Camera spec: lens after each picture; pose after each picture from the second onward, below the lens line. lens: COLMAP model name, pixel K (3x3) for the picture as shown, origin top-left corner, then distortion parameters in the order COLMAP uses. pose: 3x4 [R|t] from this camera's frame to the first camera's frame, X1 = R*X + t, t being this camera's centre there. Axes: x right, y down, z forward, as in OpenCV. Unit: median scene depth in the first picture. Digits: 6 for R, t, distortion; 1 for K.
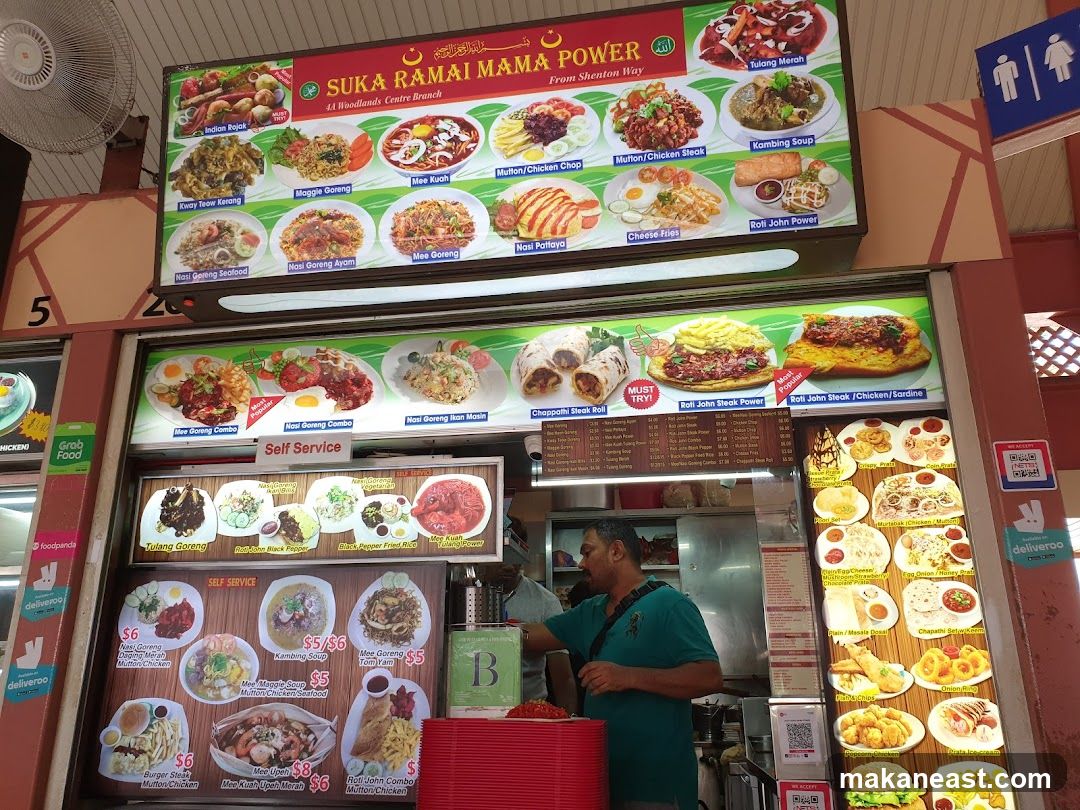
lens RADIAL K [[852.4, 0, 539.6], [0, 852.4, 406.3], [0, 0, 1]] dist [0.003673, 0.024851]
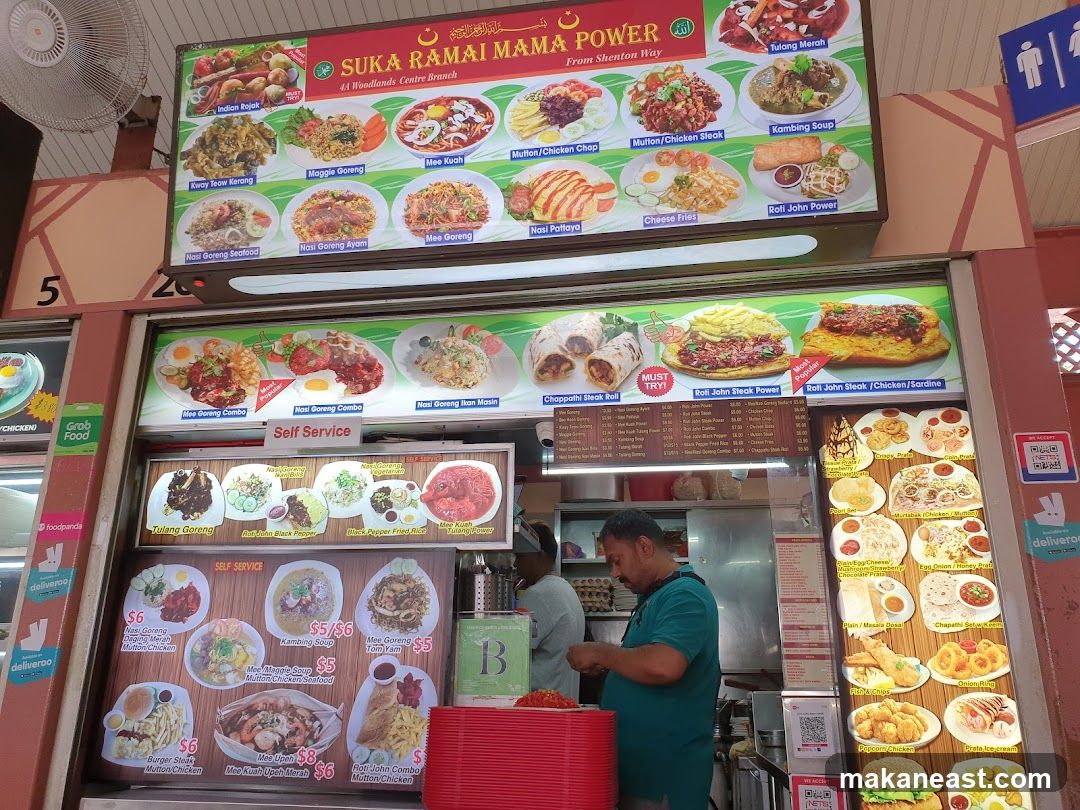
lens RADIAL K [[852.4, 0, 543.7], [0, 852.4, 399.6], [0, 0, 1]] dist [0.003673, 0.024851]
pose [[0.999906, 0.012733, -0.005073, -0.004549], [-0.012740, 0.999918, -0.001422, 0.010165], [0.005054, 0.001487, 0.999986, 0.012705]]
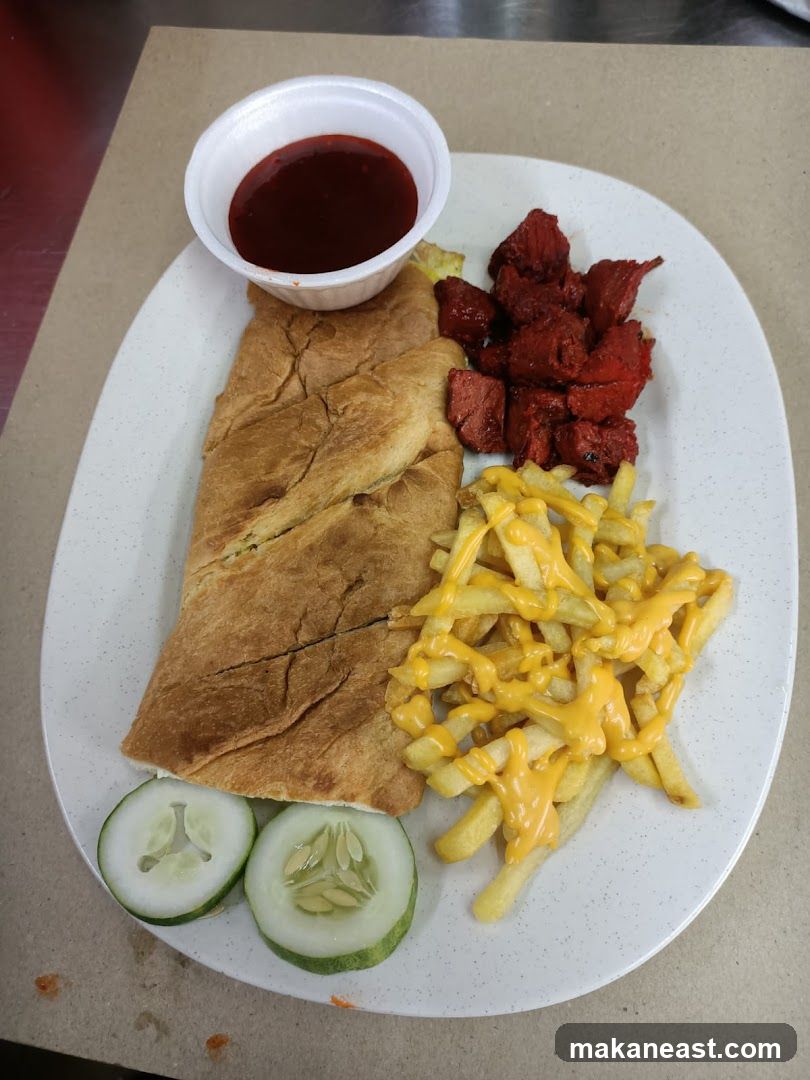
lens RADIAL K [[852.4, 0, 405.8], [0, 852.4, 539.5], [0, 0, 1]] dist [0.003673, 0.024851]
pose [[0.988693, -0.007889, 0.149746, -0.195765], [-0.038838, 0.951068, 0.306530, 0.332476], [-0.144837, -0.308880, 0.940008, 0.869192]]
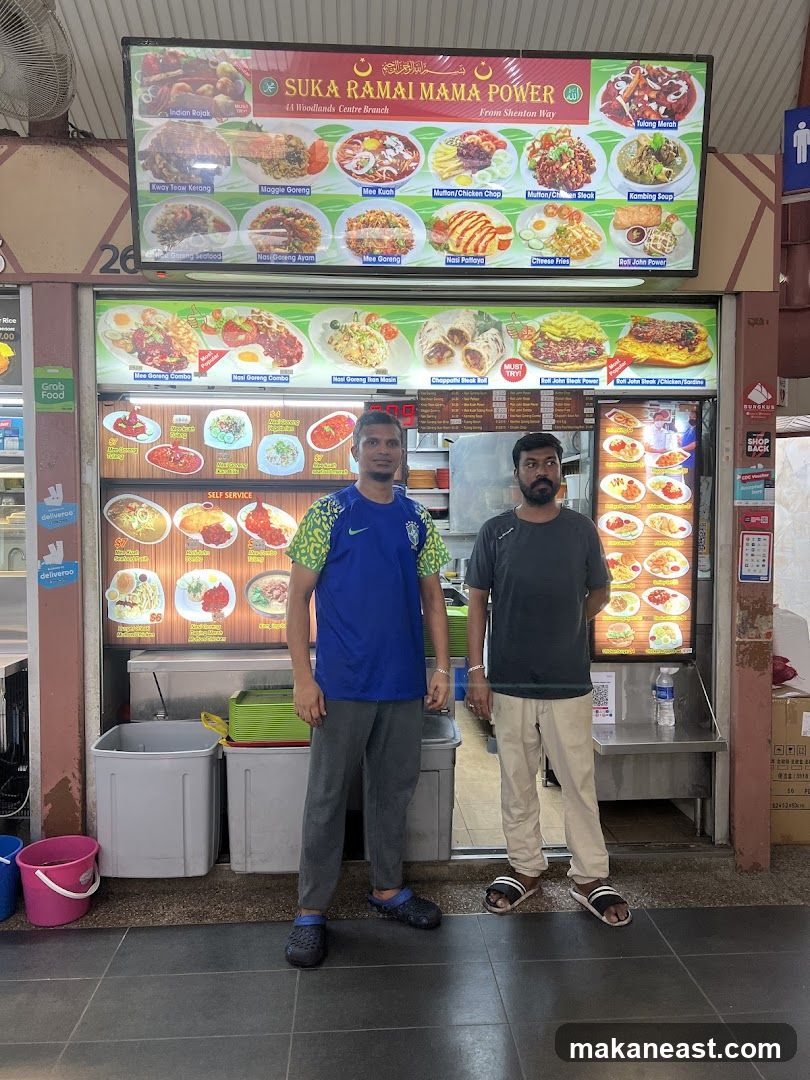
lens RADIAL K [[852.4, 0, 404.6], [0, 852.4, 541.9], [0, 0, 1]] dist [0.003673, 0.024851]
pose [[0.972137, -0.005785, 0.234343, -0.369637], [-0.078600, 0.933778, 0.349114, -0.219760], [-0.220844, -0.357806, 0.907305, -0.289462]]
